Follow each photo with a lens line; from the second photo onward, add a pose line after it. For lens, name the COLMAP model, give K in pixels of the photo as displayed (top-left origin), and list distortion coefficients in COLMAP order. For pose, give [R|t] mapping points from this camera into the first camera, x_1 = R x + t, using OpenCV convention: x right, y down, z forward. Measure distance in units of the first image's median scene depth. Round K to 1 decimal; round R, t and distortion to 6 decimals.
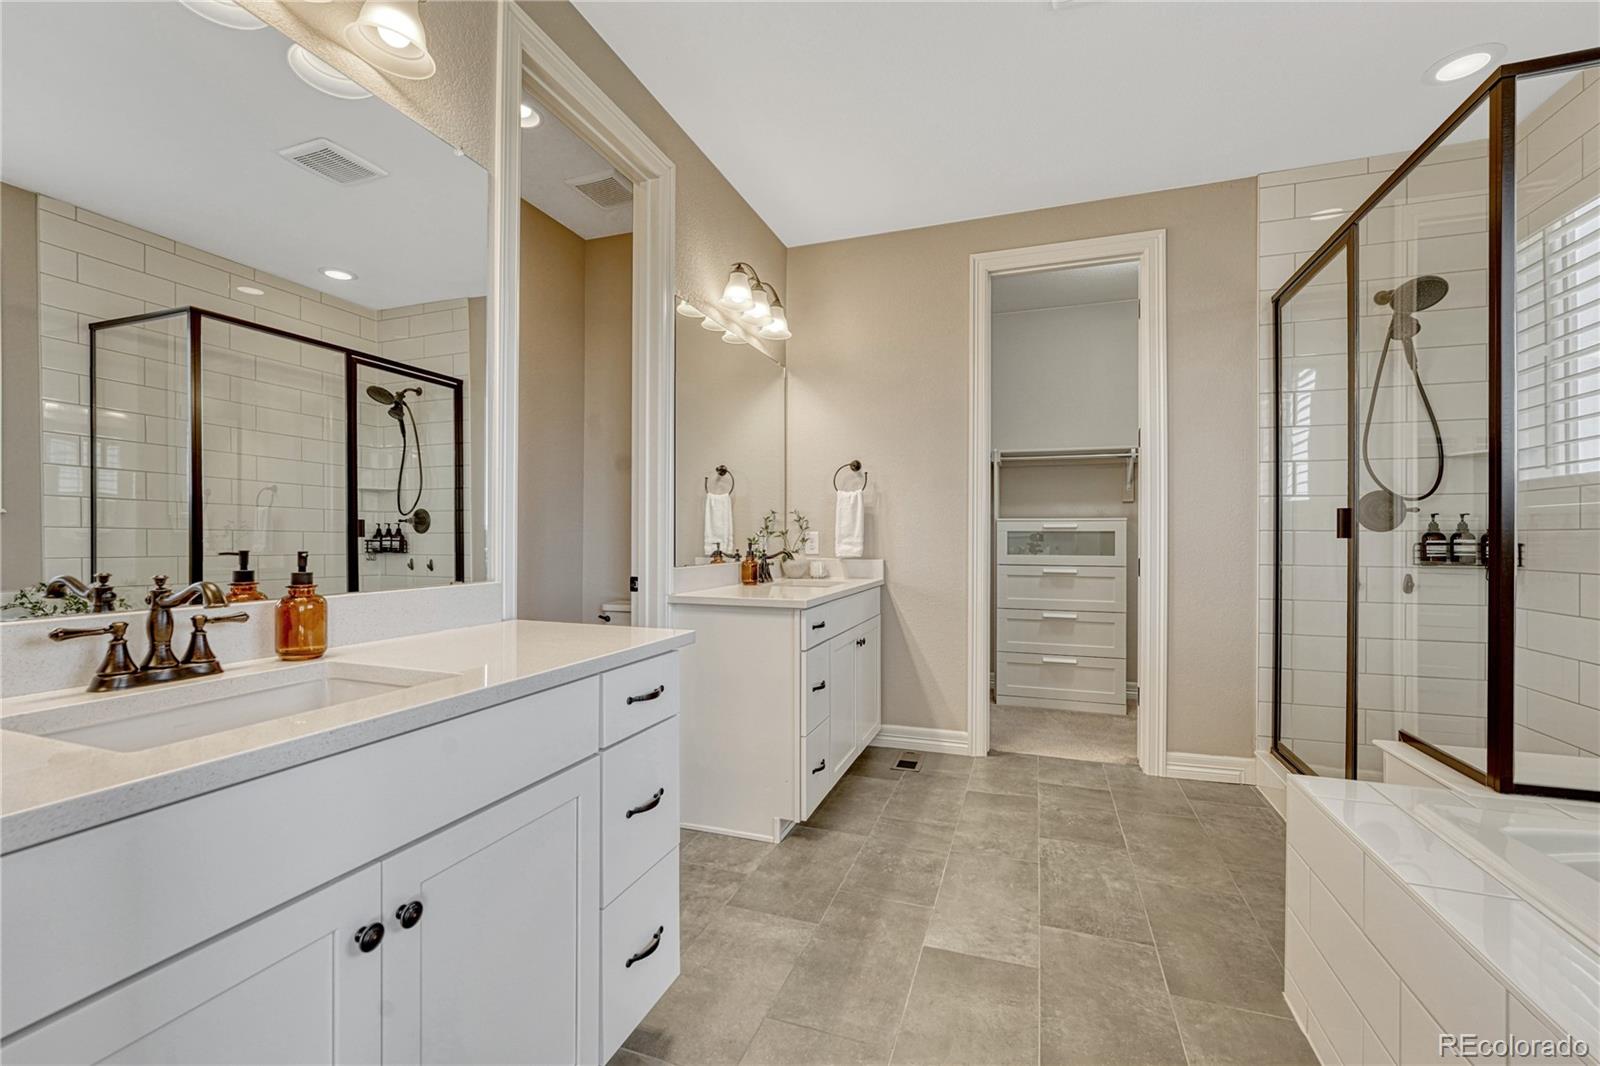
lens RADIAL K [[670.3, 0, 809.5], [0, 670.3, 501.5], [0, 0, 1]] dist [-0.007801, 0.000191]
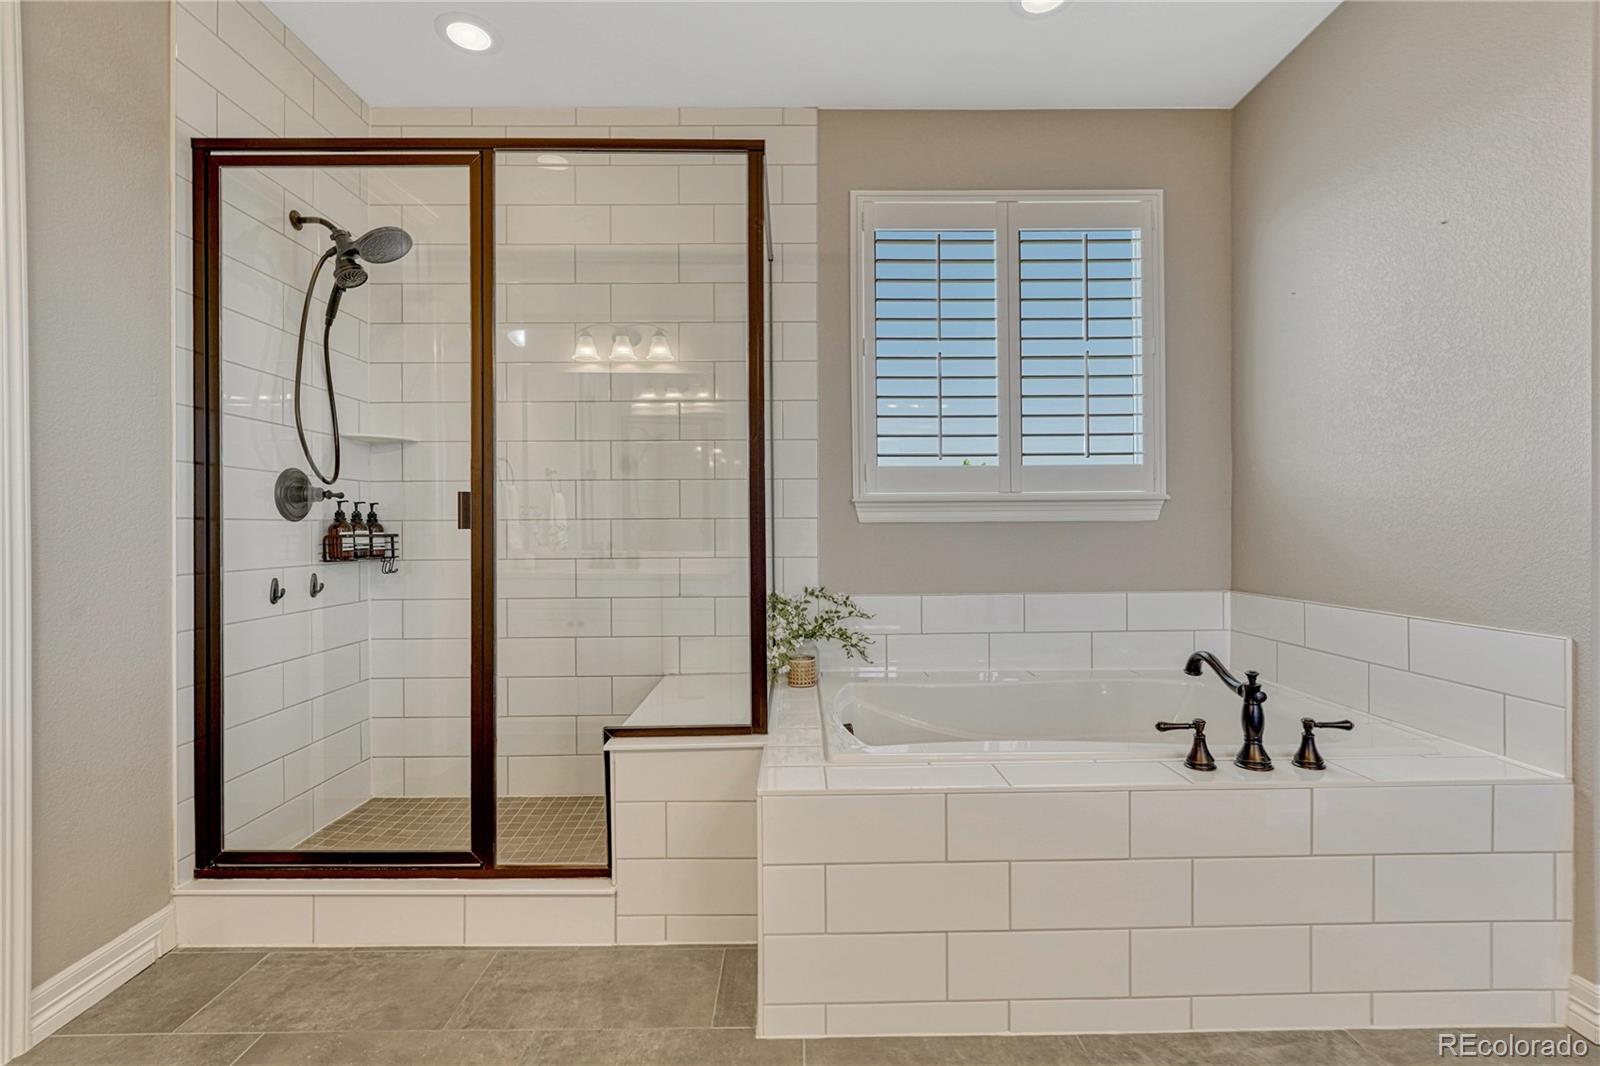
lens RADIAL K [[691.8, 0, 800.0], [0, 691.8, 533.0], [0, 0, 1]] dist [-0.000506, -0.000116]
pose [[-0.336213, -0.007678, 0.941755, -0.103344], [-0.047417, 0.998837, -0.008785, 0.039487], [-0.940591, -0.047609, -0.336186, 0.752128]]
